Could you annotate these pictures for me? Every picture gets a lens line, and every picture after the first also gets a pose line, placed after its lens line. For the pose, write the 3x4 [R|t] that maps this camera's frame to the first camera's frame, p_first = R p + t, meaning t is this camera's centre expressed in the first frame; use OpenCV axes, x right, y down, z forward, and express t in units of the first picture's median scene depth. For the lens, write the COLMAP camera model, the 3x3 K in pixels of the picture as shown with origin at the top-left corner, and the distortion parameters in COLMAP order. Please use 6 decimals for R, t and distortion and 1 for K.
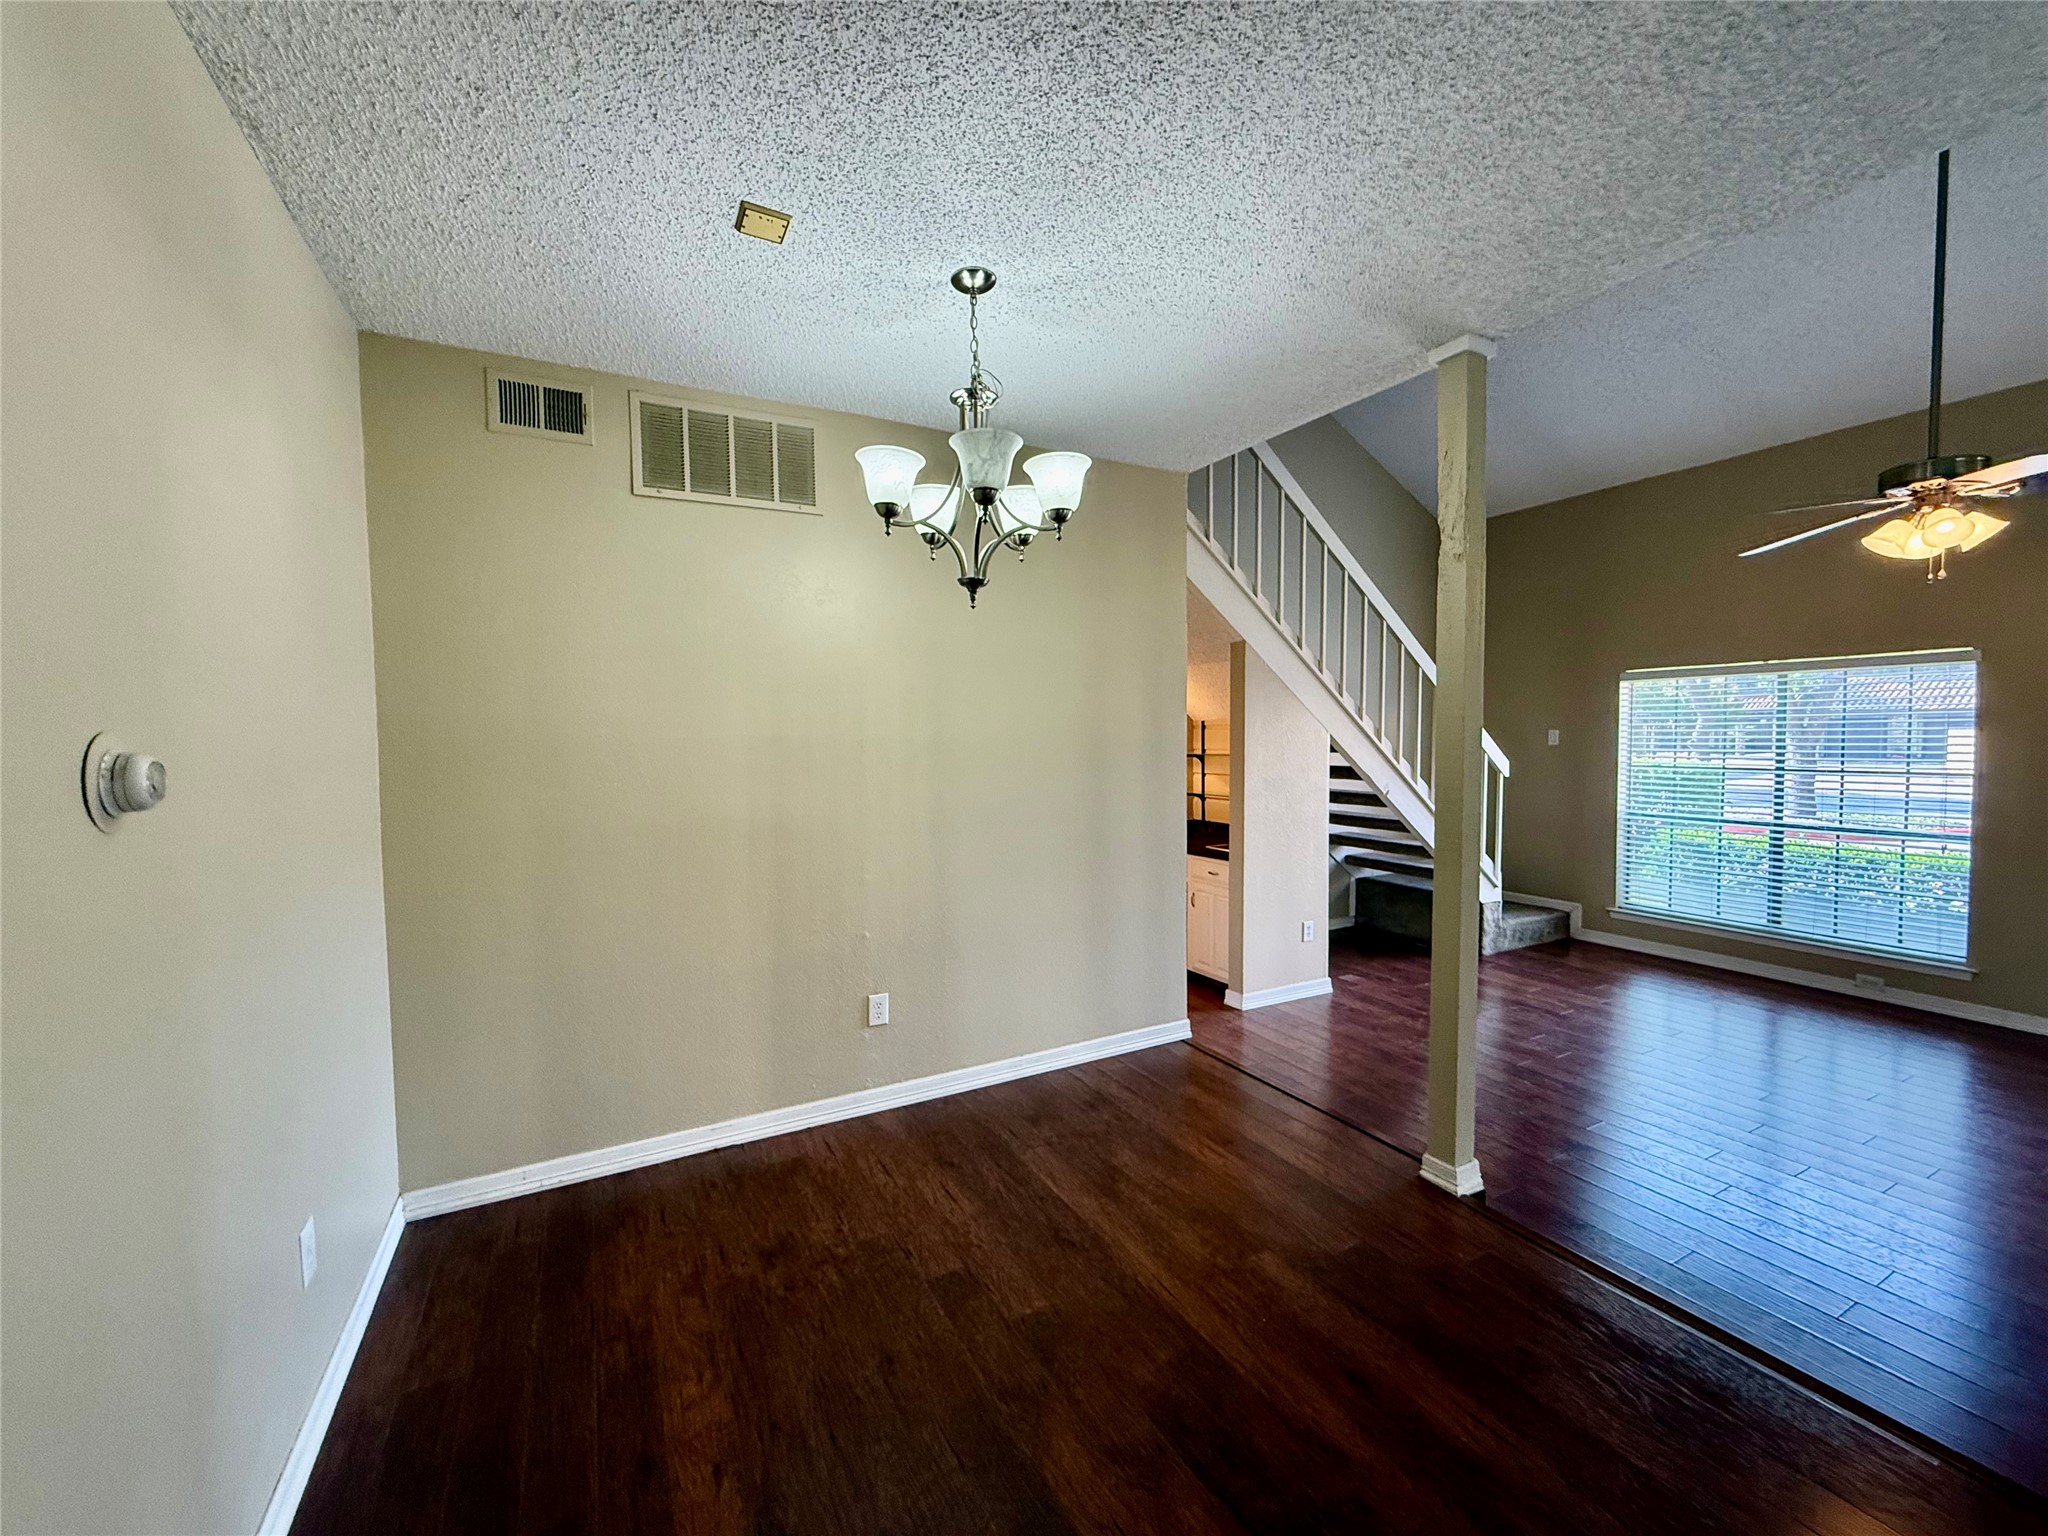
lens RADIAL K [[813.6, 0, 1016.7], [0, 813.6, 767.1], [0, 0, 1]] dist [-0.001232, -0.000174]
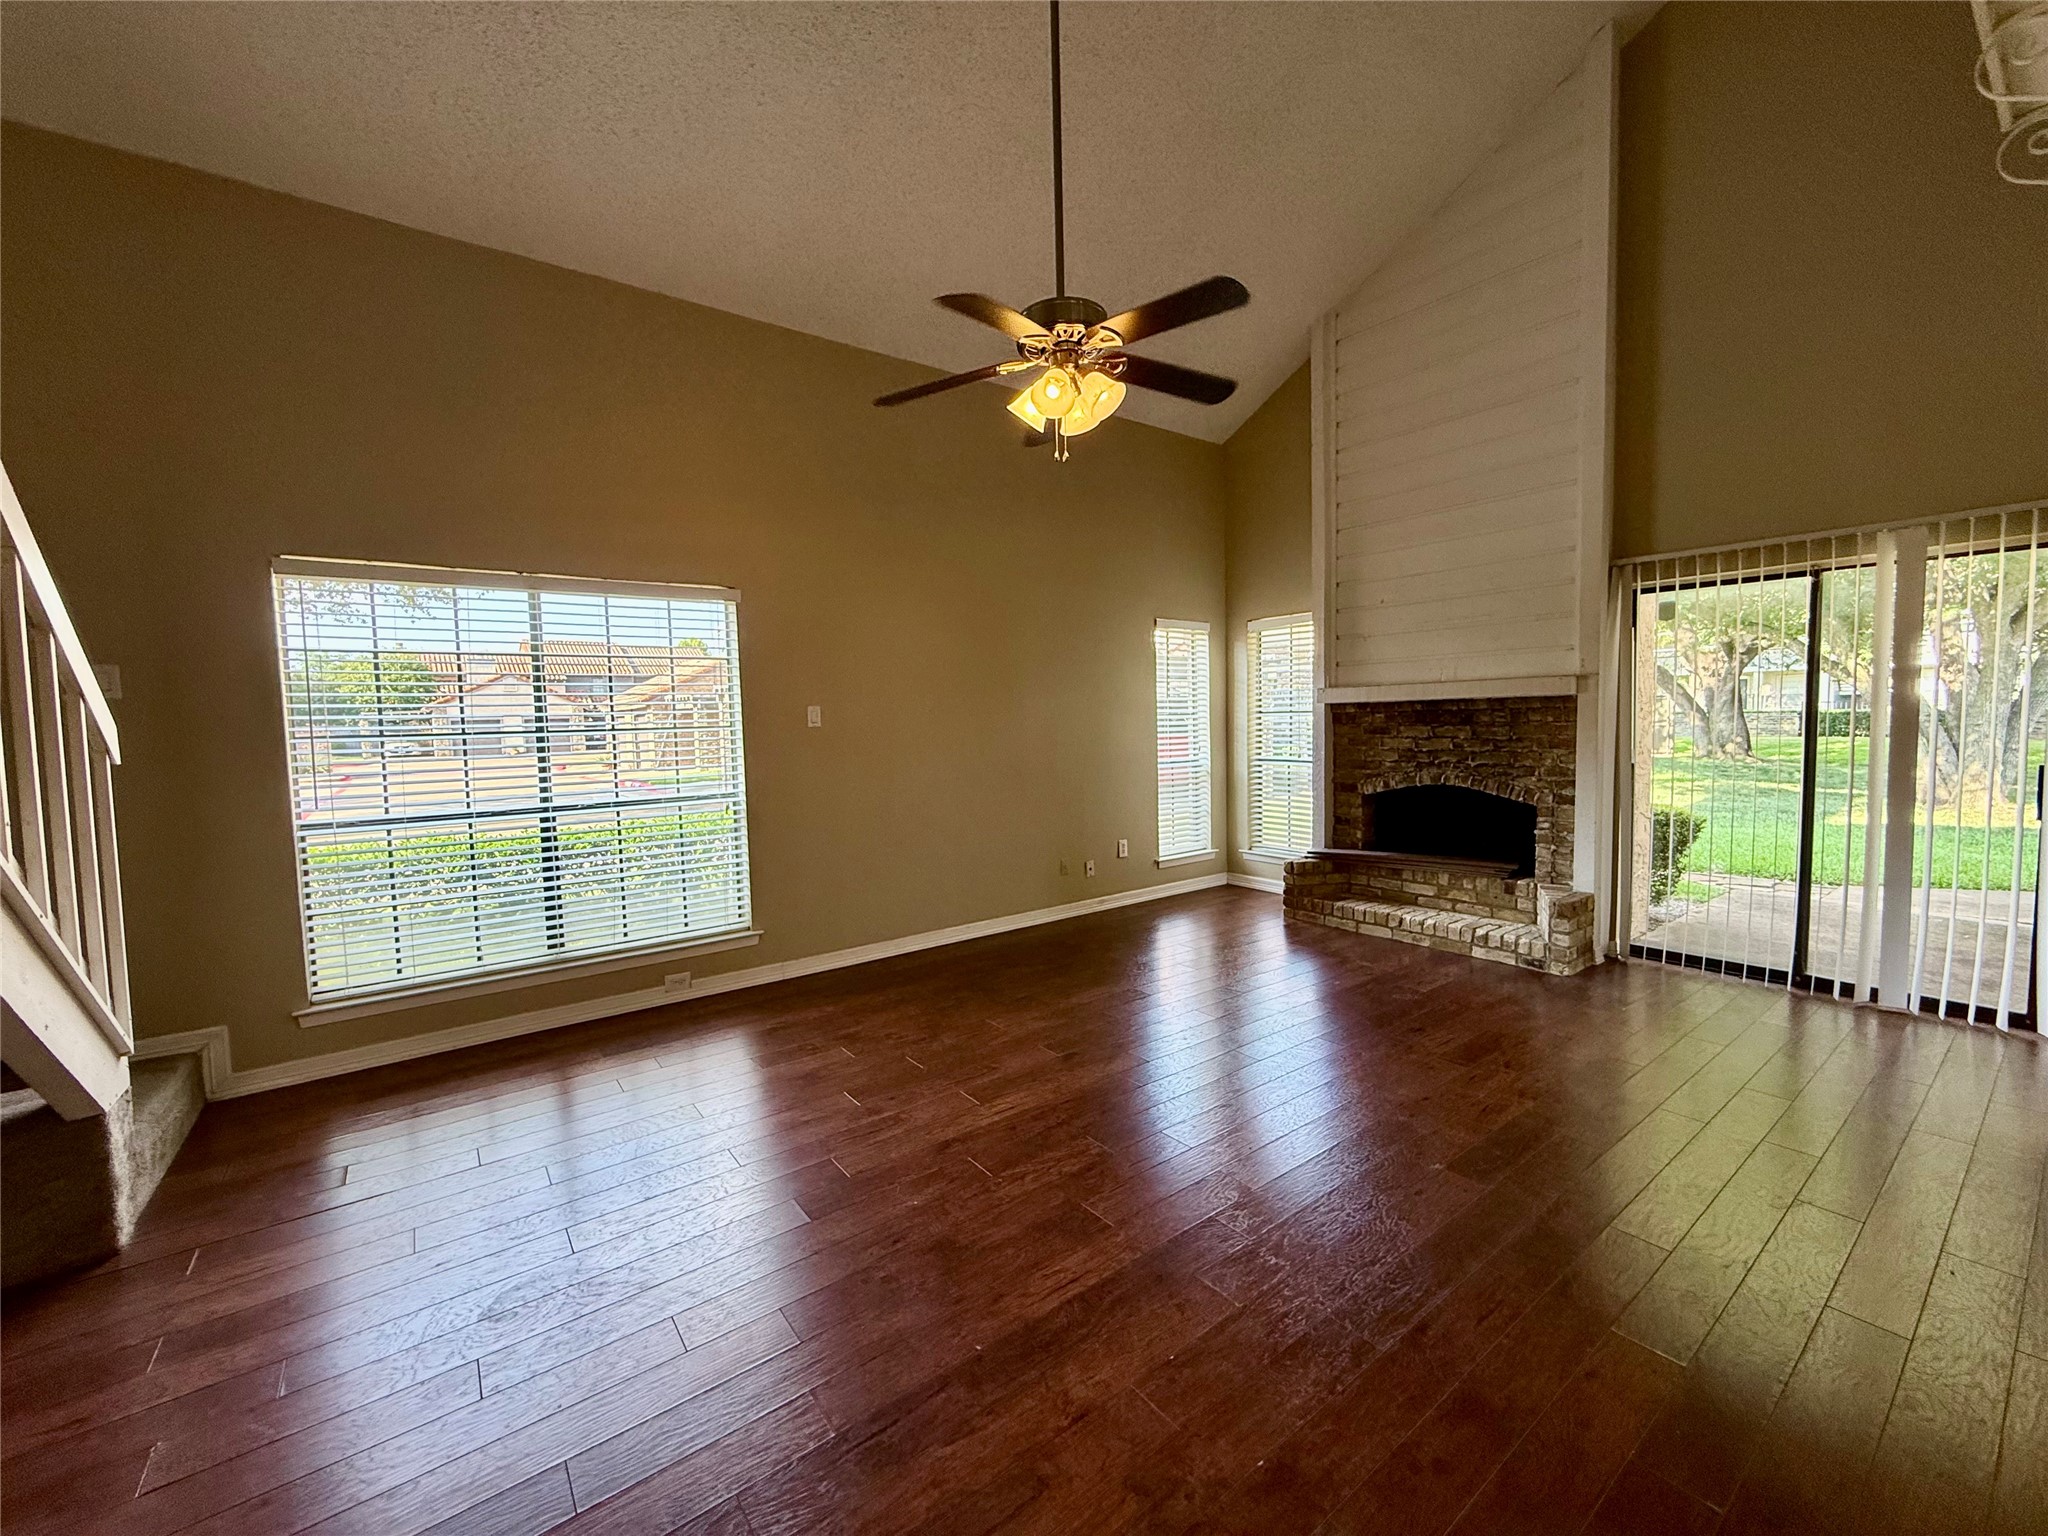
lens RADIAL K [[813.6, 0, 1016.7], [0, 813.6, 767.1], [0, 0, 1]] dist [-0.001232, -0.000174]
pose [[-0.150519, -0.051207, 0.987280, 0.175076], [0.061486, 0.996239, 0.061046, 0.016323], [-0.986693, 0.069892, -0.146804, 0.691867]]
